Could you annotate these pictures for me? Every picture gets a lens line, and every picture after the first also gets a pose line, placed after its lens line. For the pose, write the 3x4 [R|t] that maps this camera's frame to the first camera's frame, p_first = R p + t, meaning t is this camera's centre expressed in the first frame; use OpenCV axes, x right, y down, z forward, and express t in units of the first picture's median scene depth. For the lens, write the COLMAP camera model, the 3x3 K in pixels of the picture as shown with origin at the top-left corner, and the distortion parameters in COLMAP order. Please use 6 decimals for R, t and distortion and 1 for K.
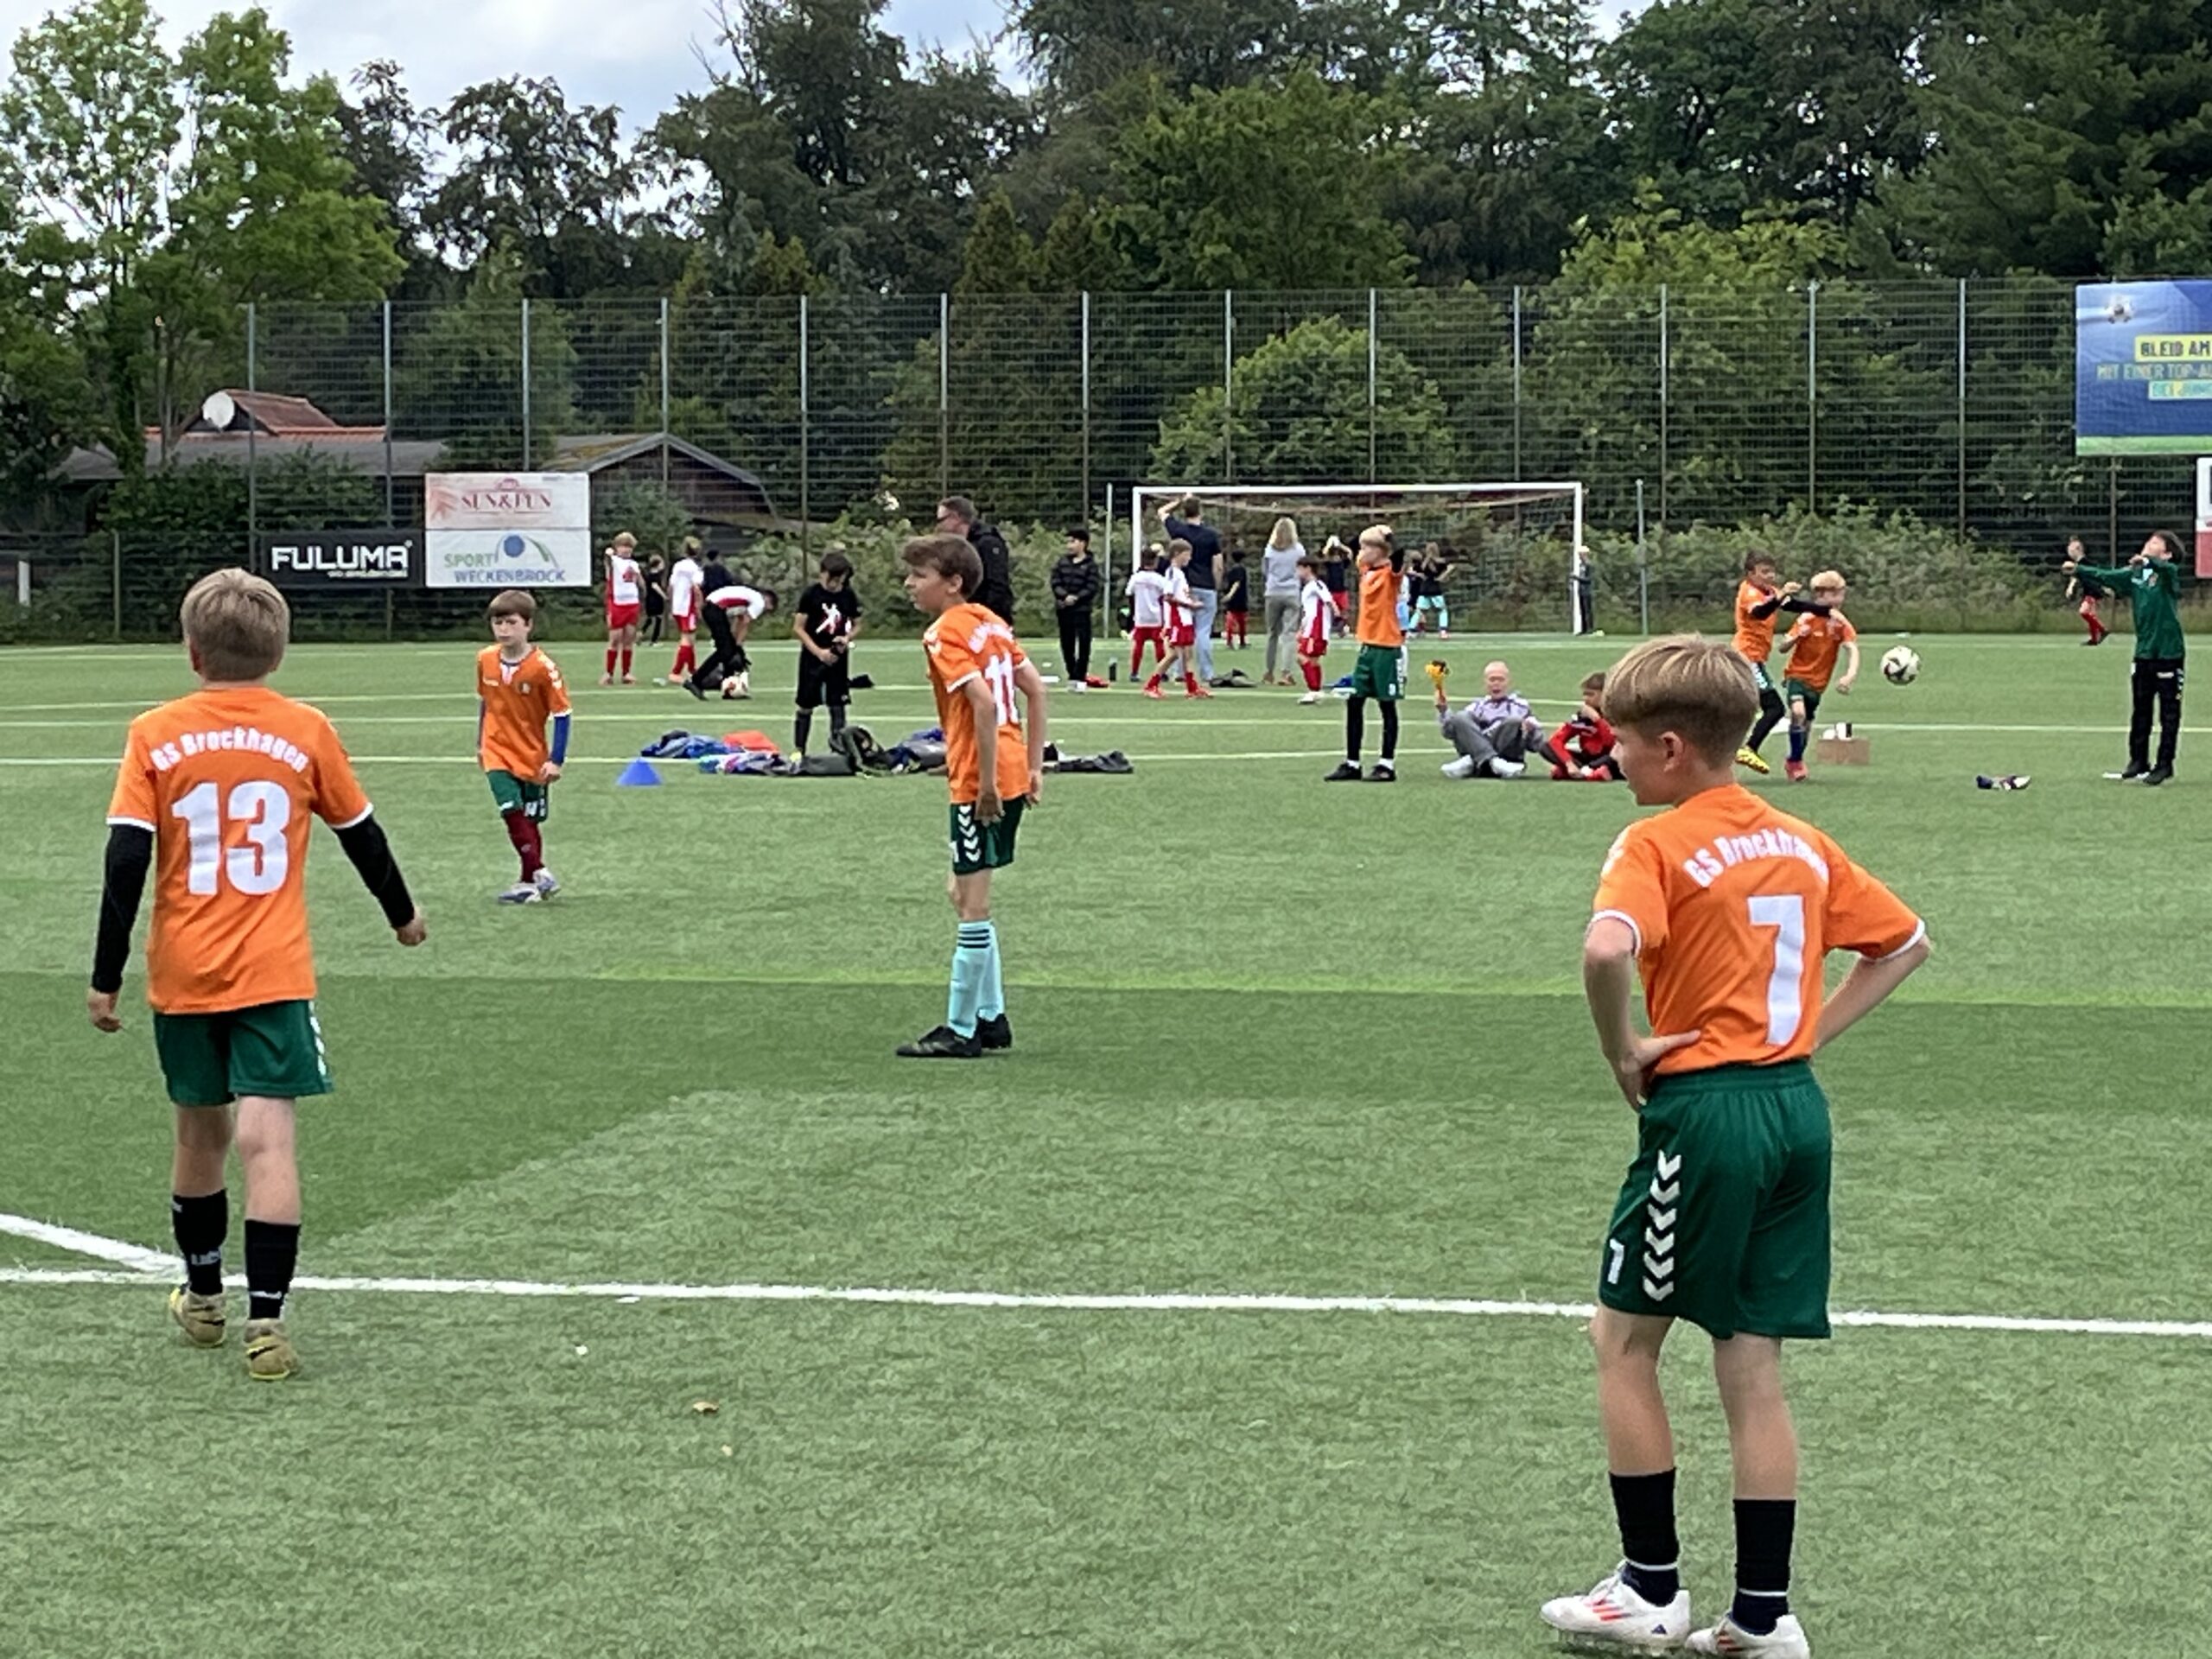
lens RADIAL K [[5620.8, 0, 1106.0], [0, 5620.8, 829.5], [0, 0, 1]] dist [0.382047, 1.660347]
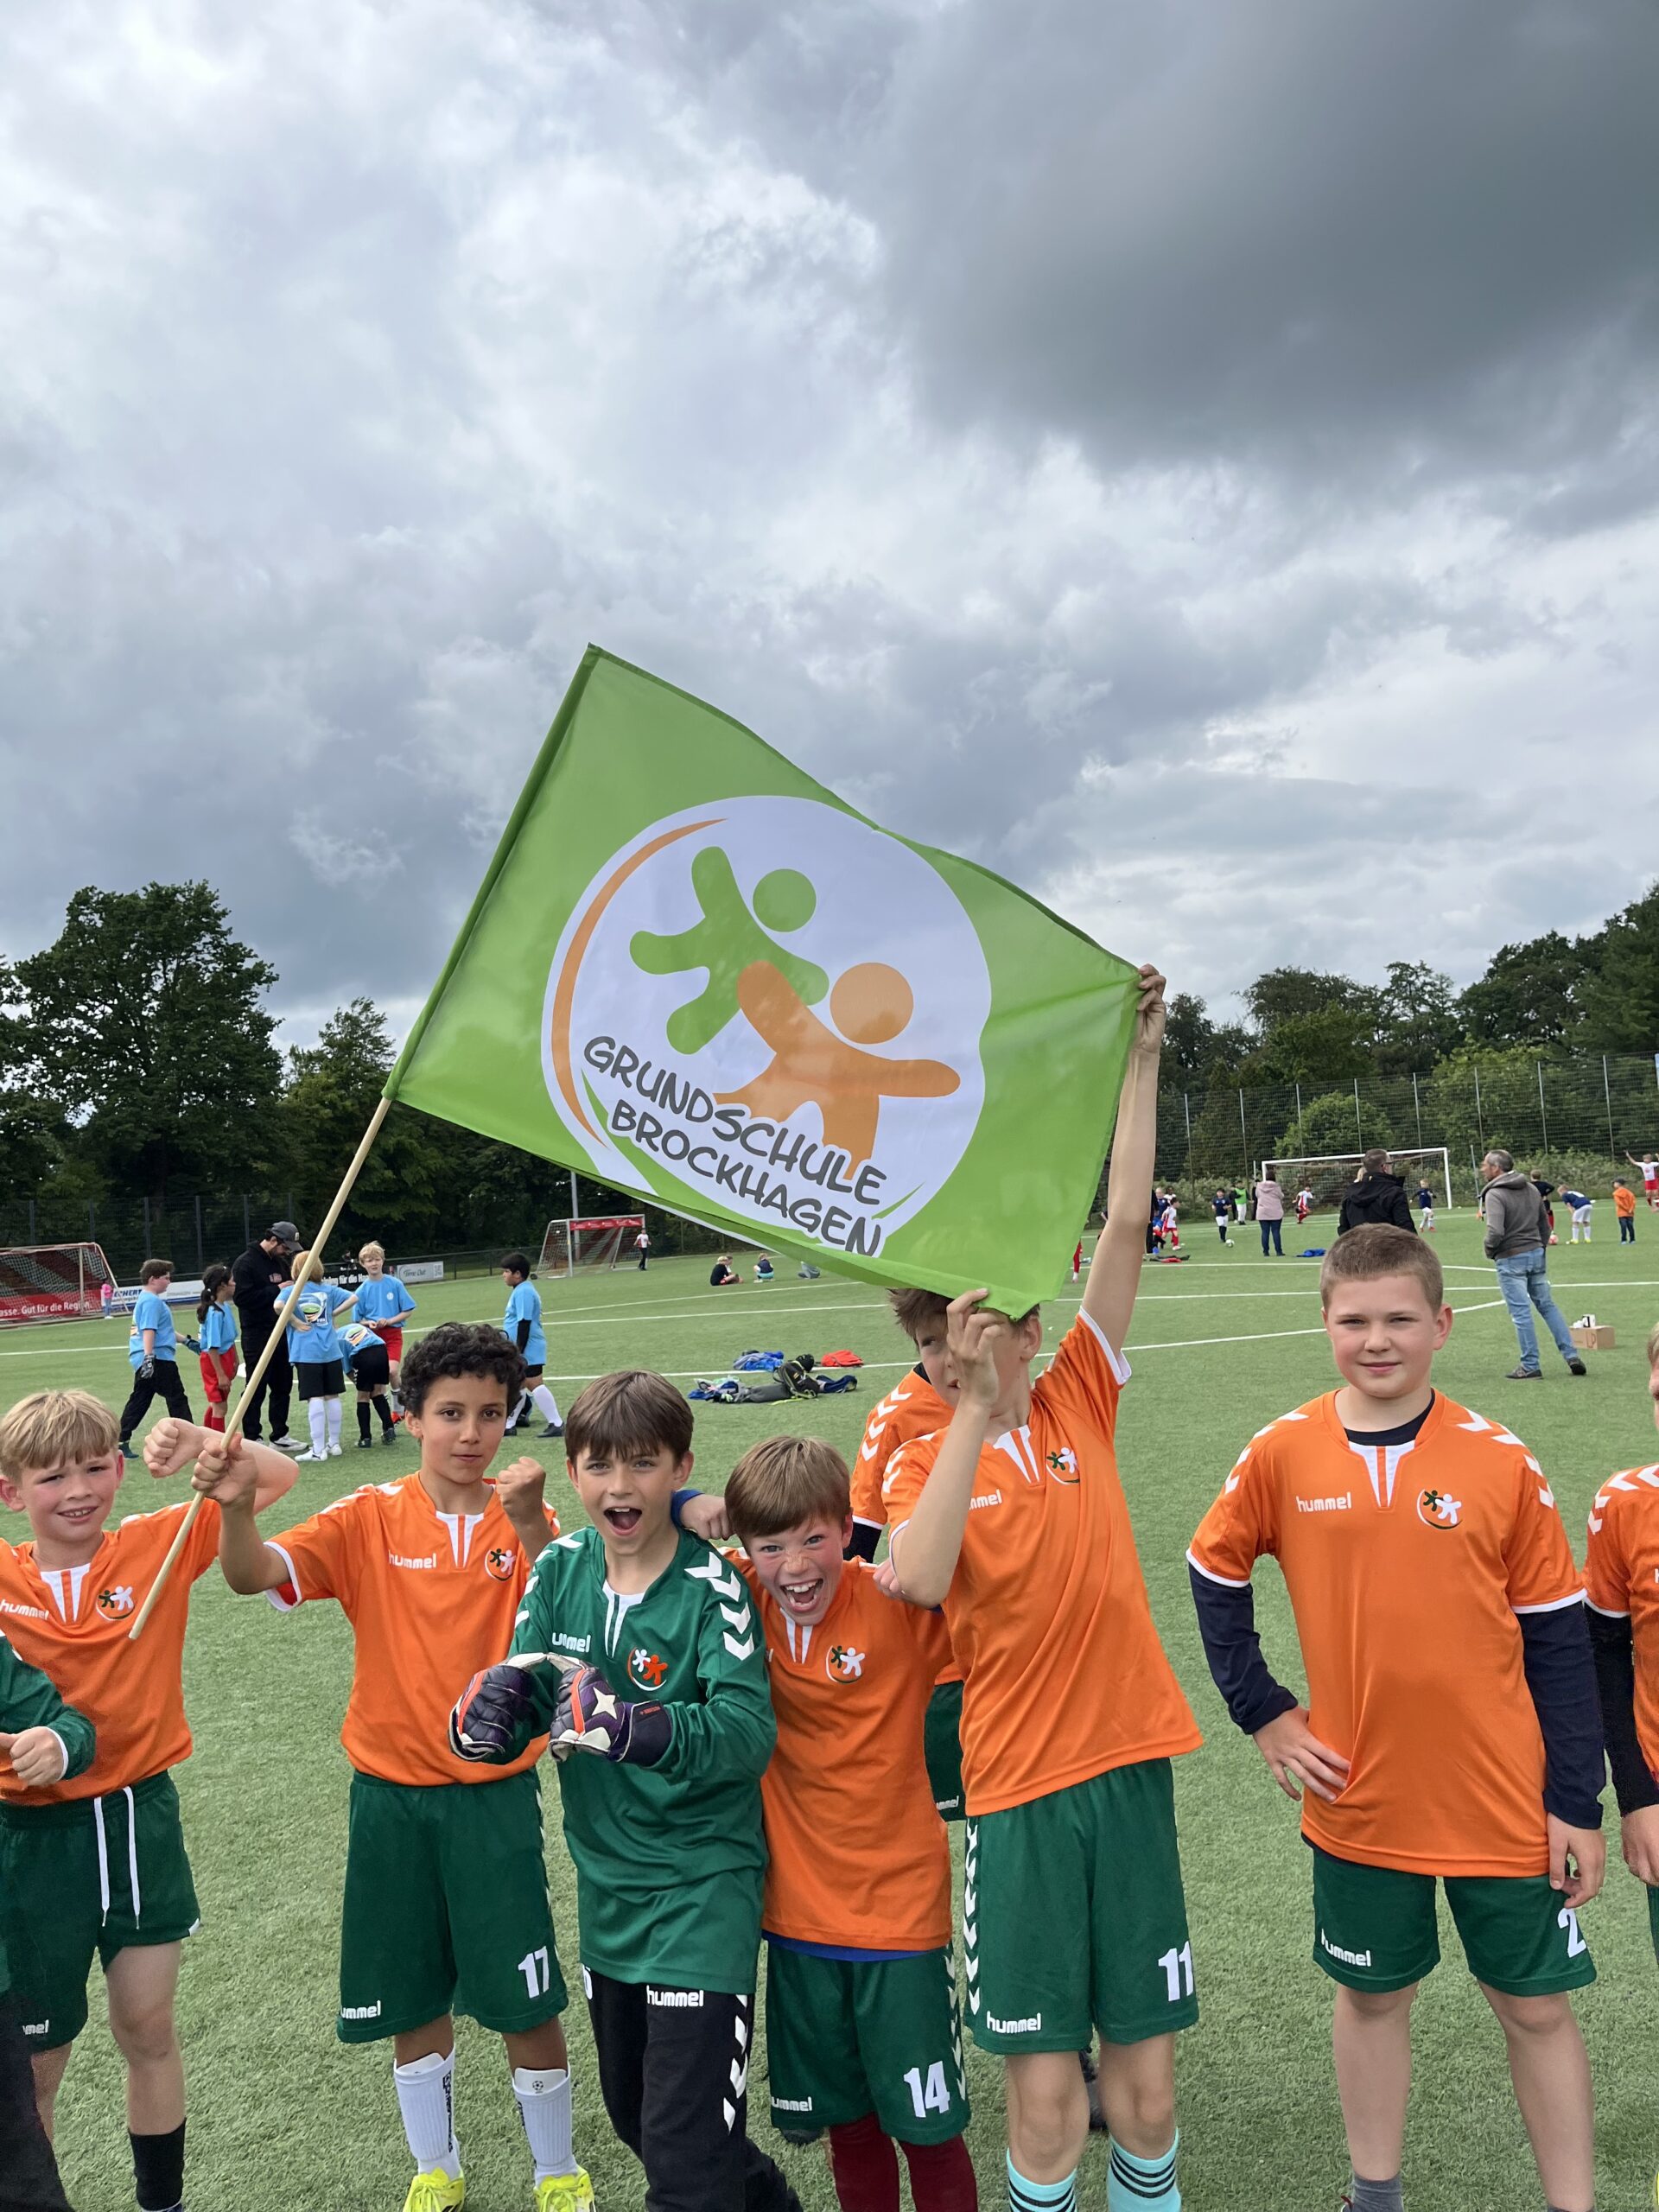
lens RADIAL K [[1636.9, 0, 829.5], [0, 1636.9, 1106.0], [0, 0, 1]] dist [0.005265, 0.001109]
pose [[0.955964, -0.078487, -0.282796, 0.021907], [0.048777, 0.992665, -0.110618, -0.009654], [0.289403, 0.091953, 0.952780, 0.171026]]
